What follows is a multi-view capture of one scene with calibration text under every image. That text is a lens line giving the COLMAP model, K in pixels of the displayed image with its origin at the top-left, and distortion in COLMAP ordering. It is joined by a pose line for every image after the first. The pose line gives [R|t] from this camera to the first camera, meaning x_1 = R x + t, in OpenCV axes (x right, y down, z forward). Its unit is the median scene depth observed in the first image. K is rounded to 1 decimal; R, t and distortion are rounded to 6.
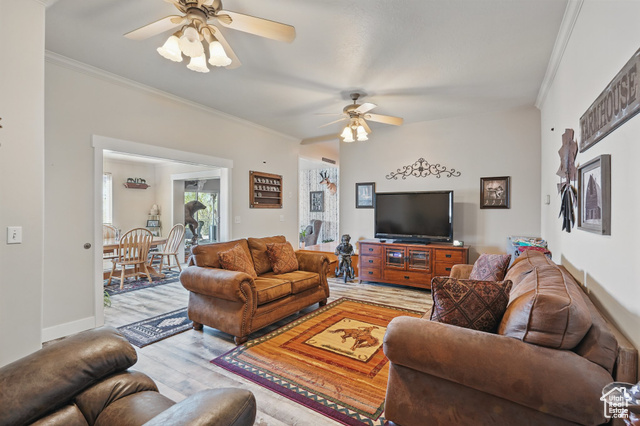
lens RADIAL K [[299.7, 0, 321.0], [0, 299.7, 210.5], [0, 0, 1]] dist [-0.000625, 0.000608]
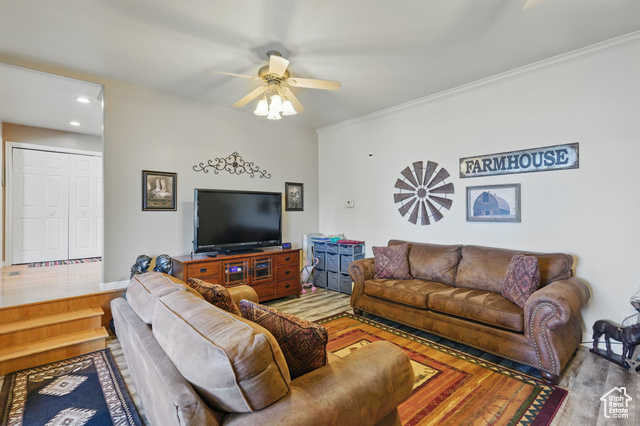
lens RADIAL K [[299.7, 0, 321.7], [0, 299.7, 210.7], [0, 0, 1]] dist [-0.000625, 0.000608]
pose [[0.263390, -0.000835, 0.964689, -0.460206], [0.008890, 0.999959, -0.001561, -0.004699], [-0.964649, 0.008987, 0.263386, 0.585803]]
